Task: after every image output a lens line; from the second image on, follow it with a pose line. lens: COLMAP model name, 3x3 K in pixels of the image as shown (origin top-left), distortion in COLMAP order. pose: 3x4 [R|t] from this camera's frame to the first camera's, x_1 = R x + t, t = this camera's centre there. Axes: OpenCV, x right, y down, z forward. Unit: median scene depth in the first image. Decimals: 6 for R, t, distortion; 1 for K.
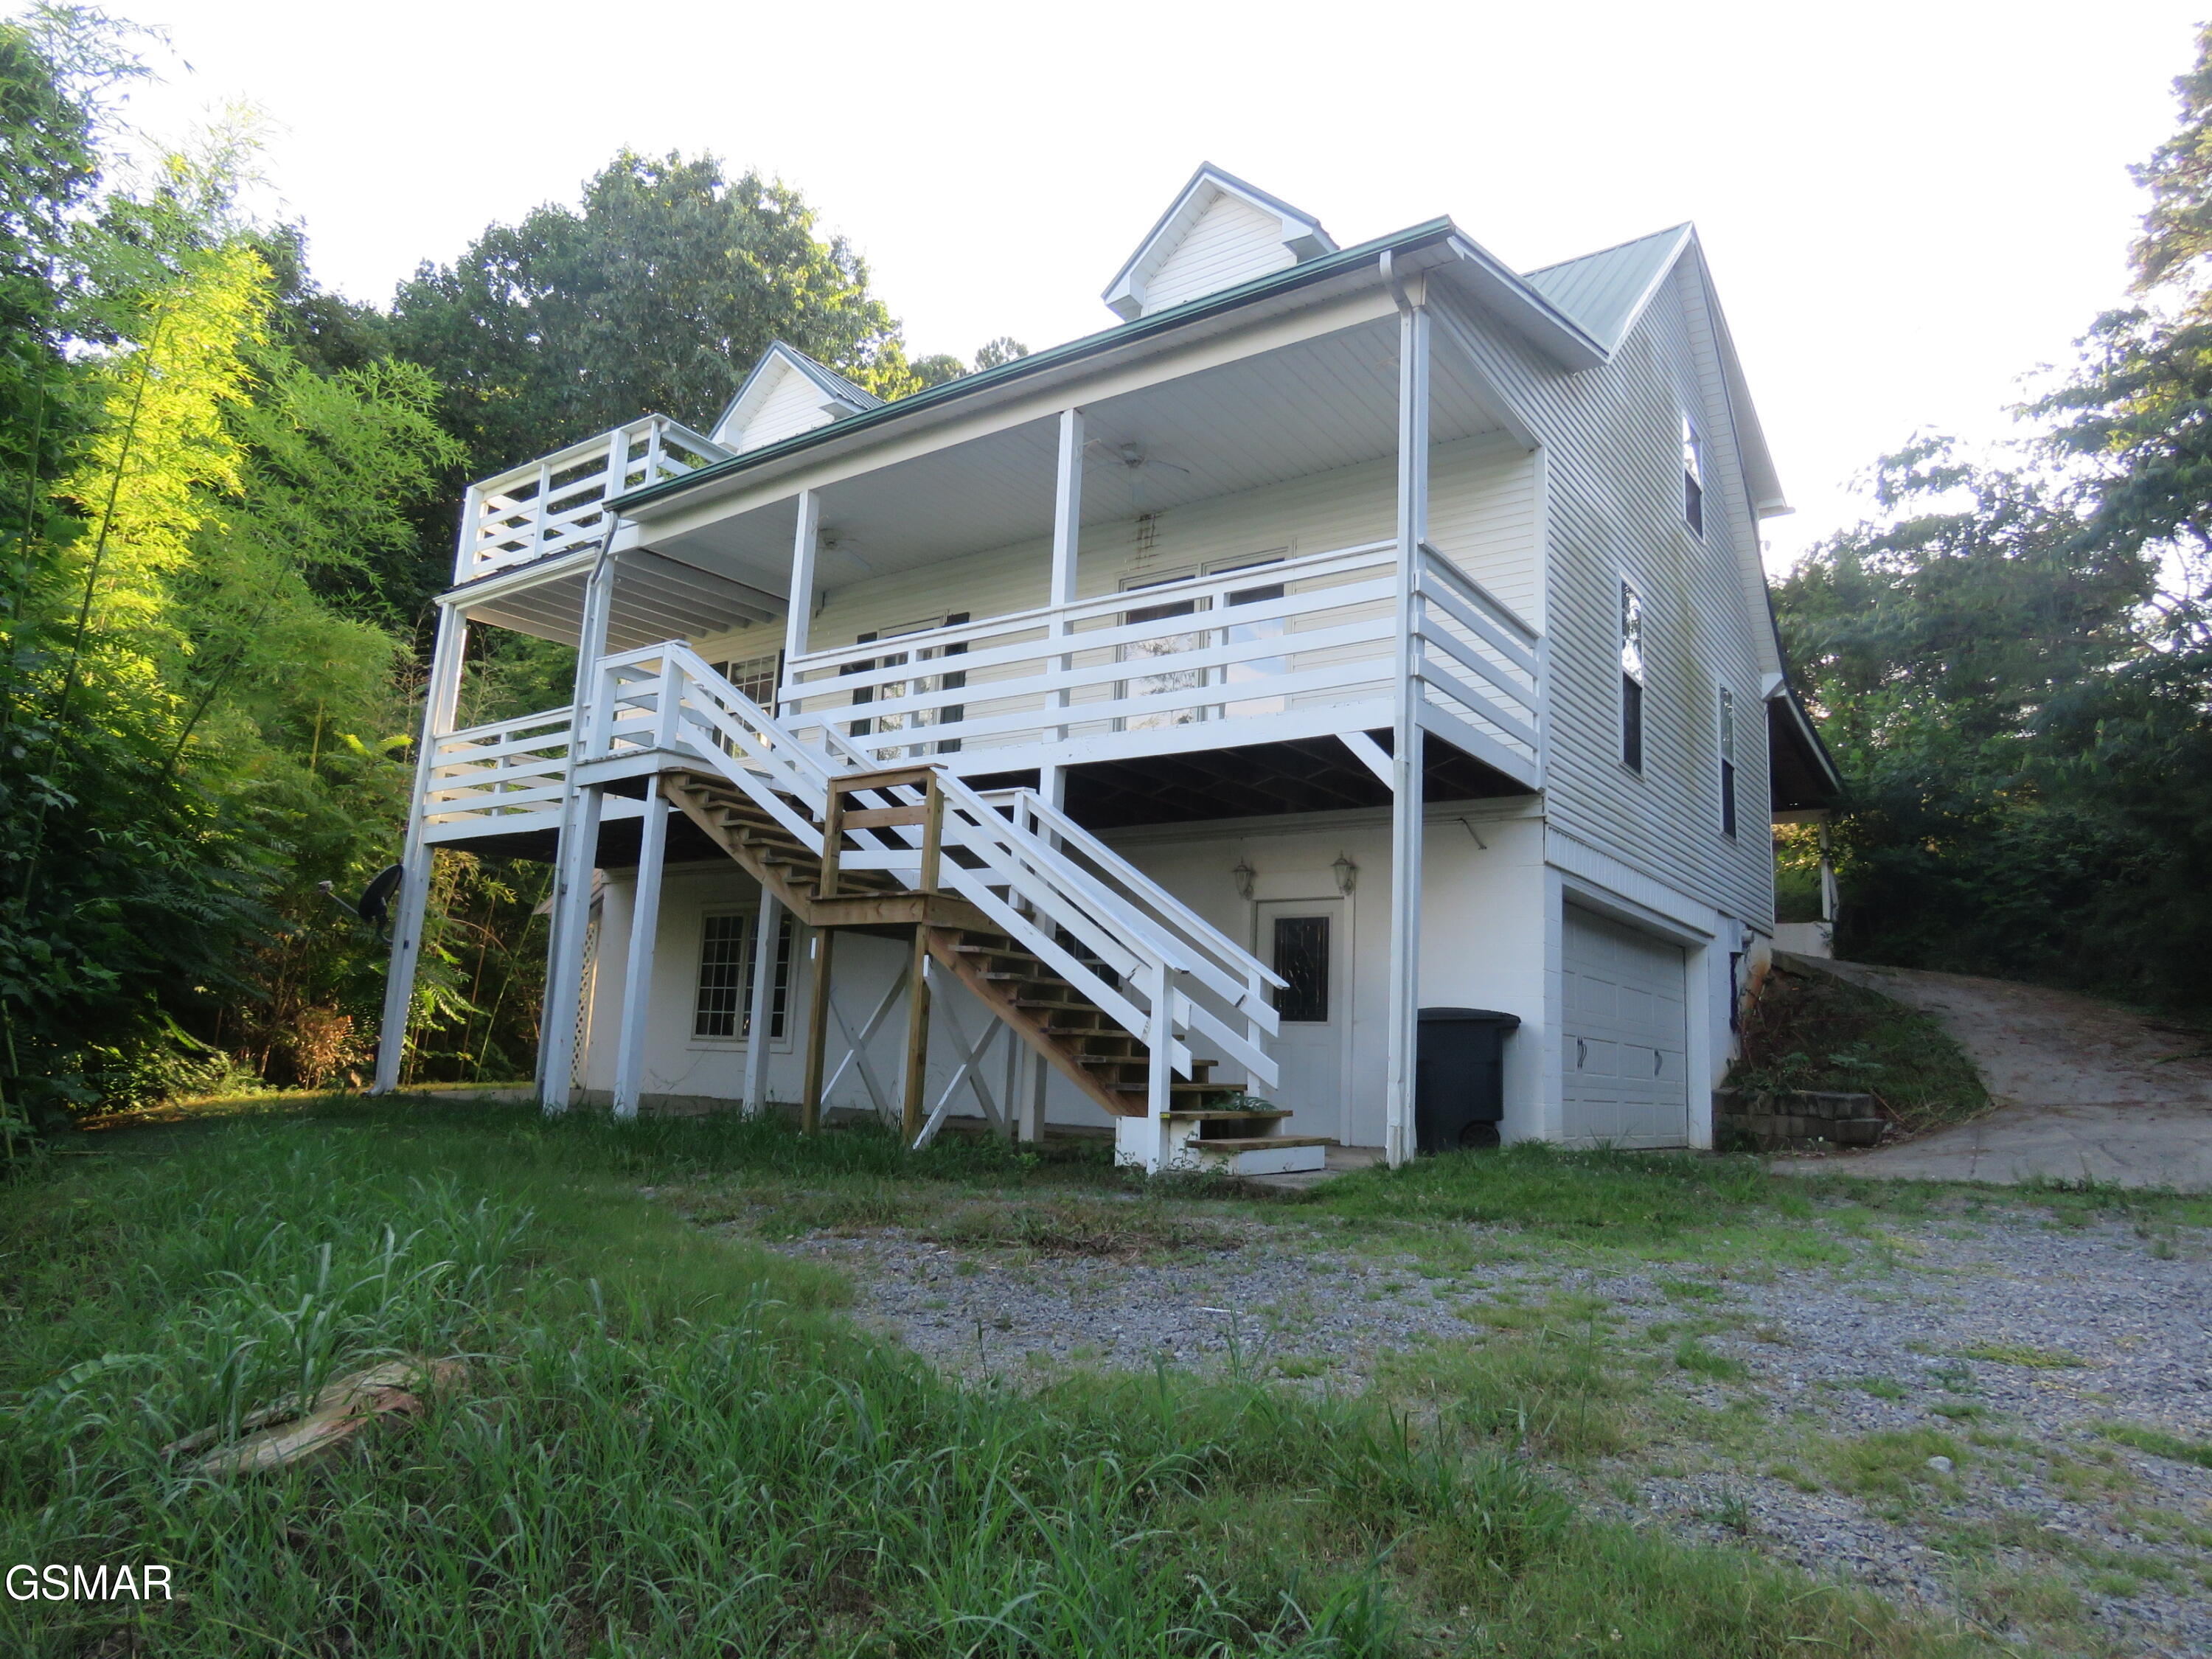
lens RADIAL K [[1405.7, 0, 1097.7], [0, 1405.7, 830.2], [0, 0, 1]] dist [-0.001399, 0.000031]
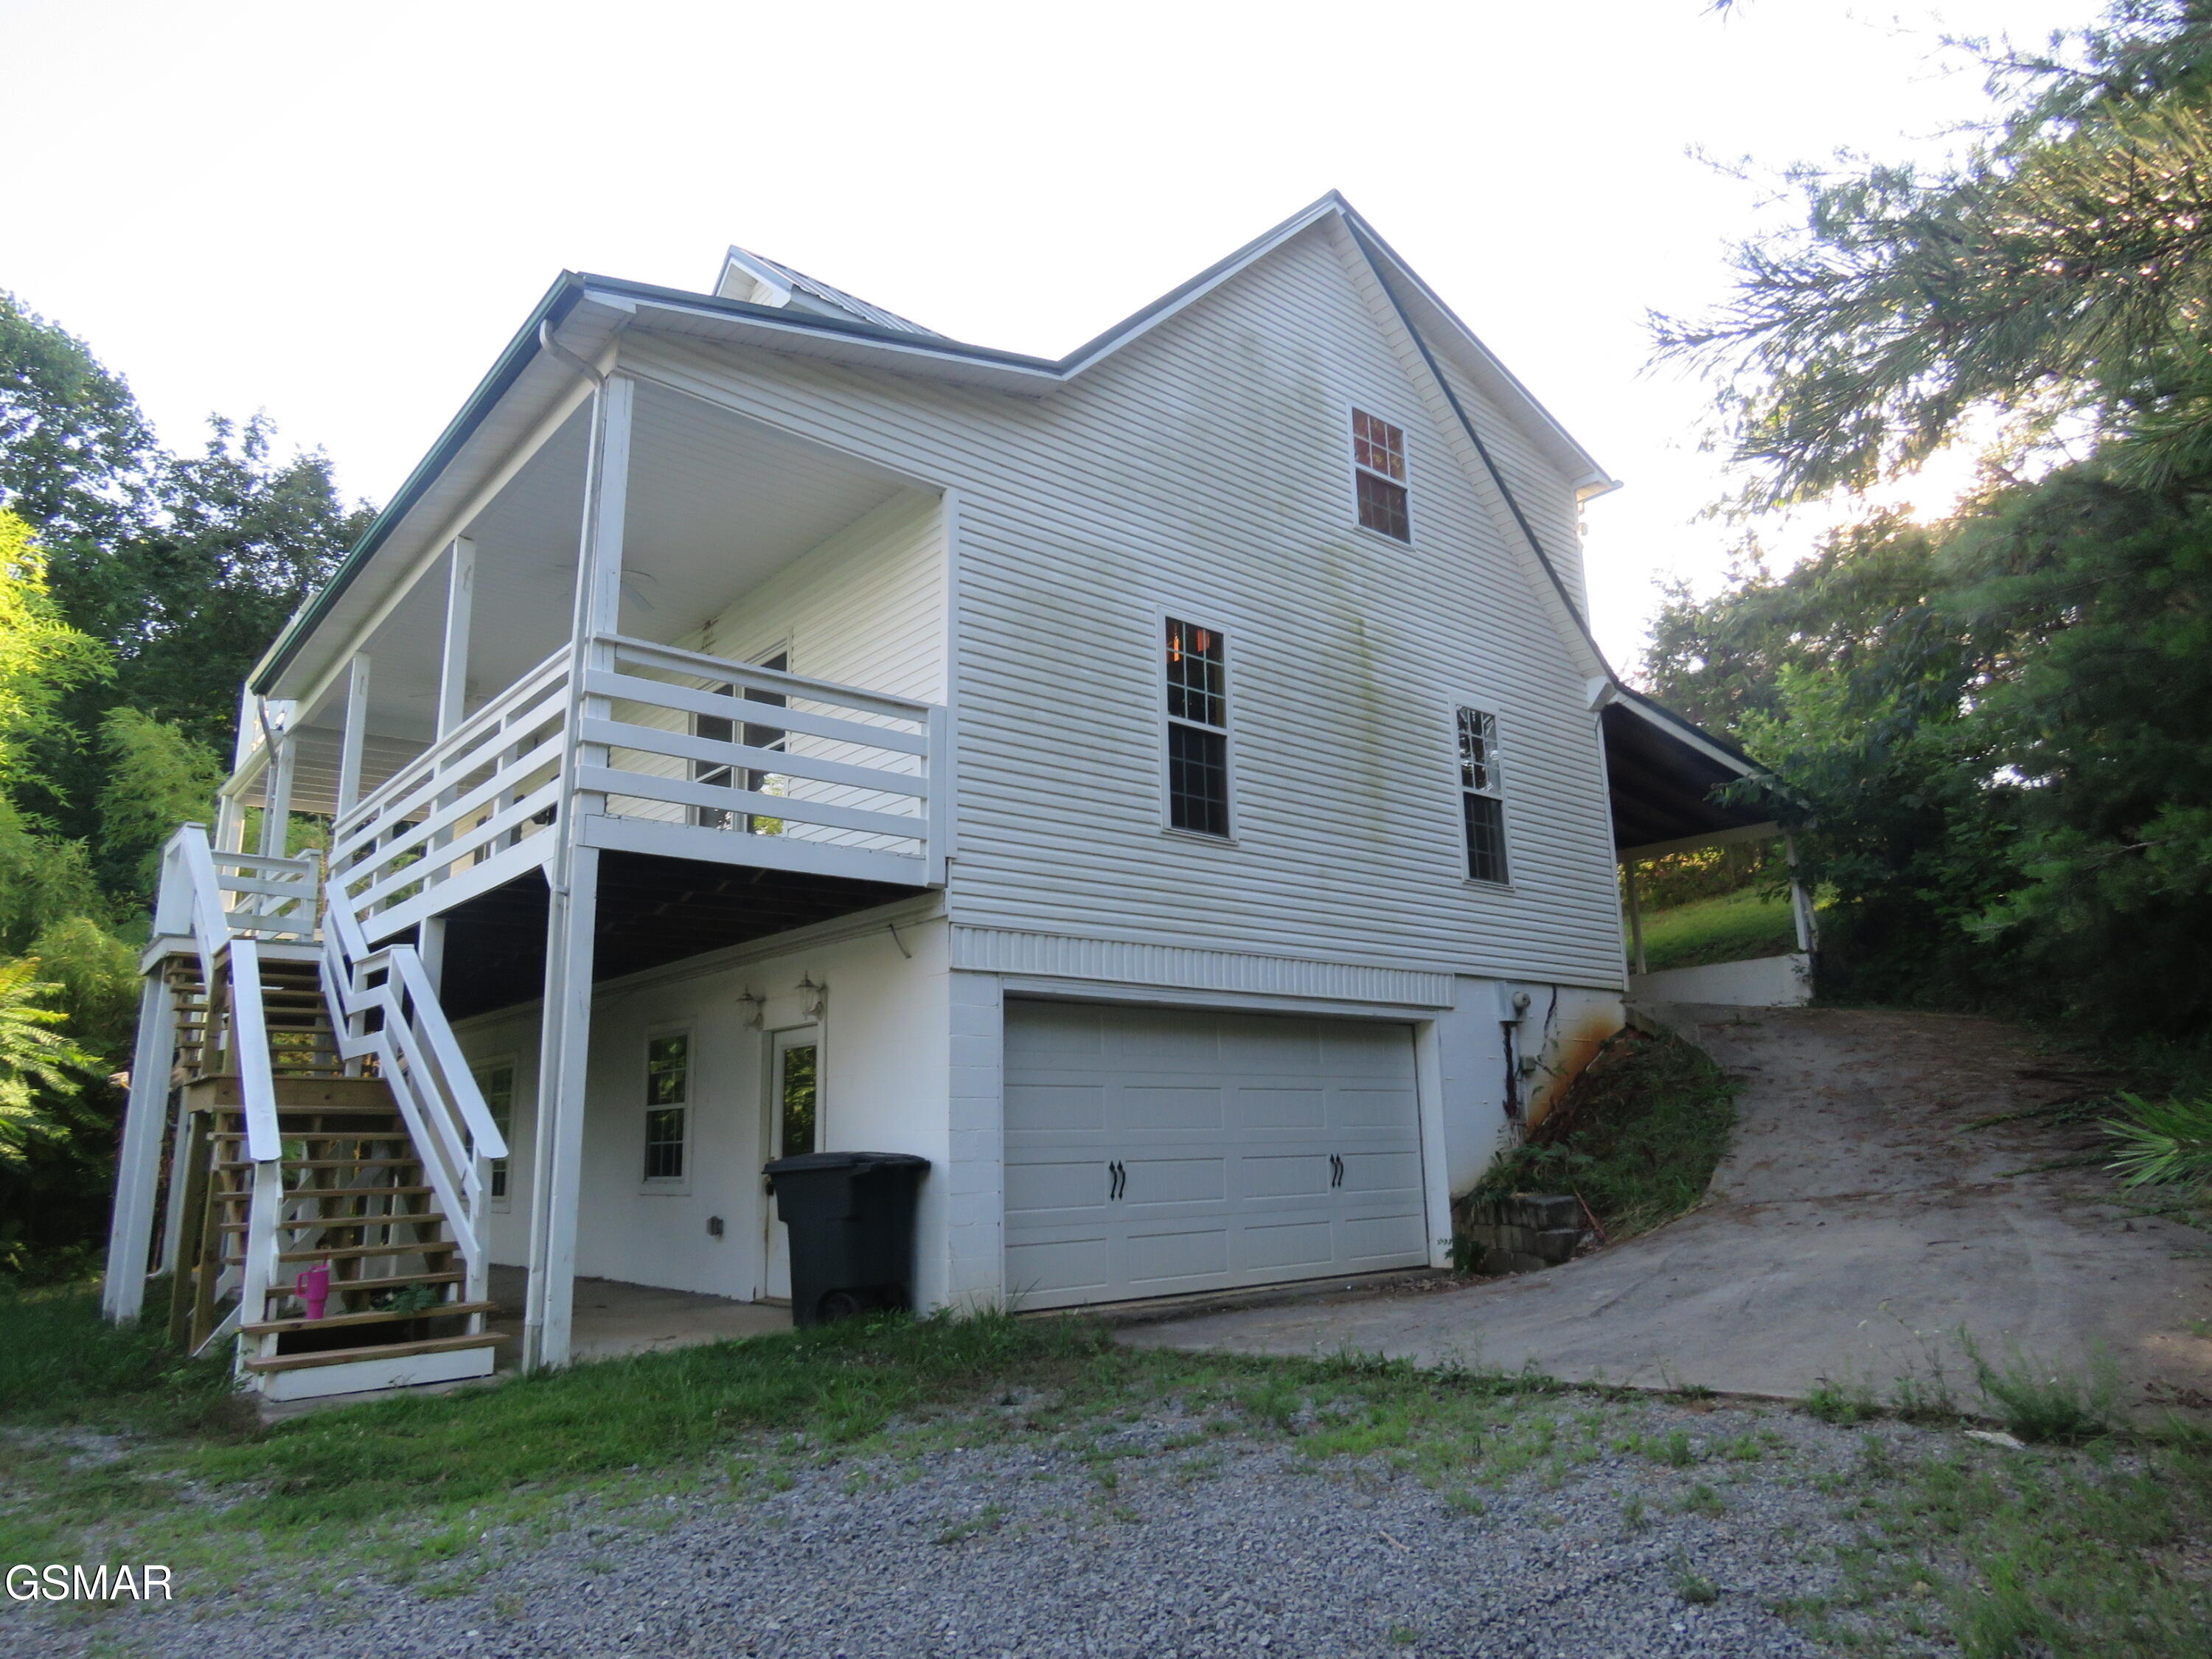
lens RADIAL K [[1405.7, 0, 1108.4], [0, 1405.7, 824.9], [0, 0, 1]] dist [-0.001399, 0.000031]
pose [[0.969566, -0.119424, -0.213729, 0.480152], [0.106997, 0.991873, -0.068841, 0.004293], [0.220213, 0.043878, 0.974464, 0.149586]]
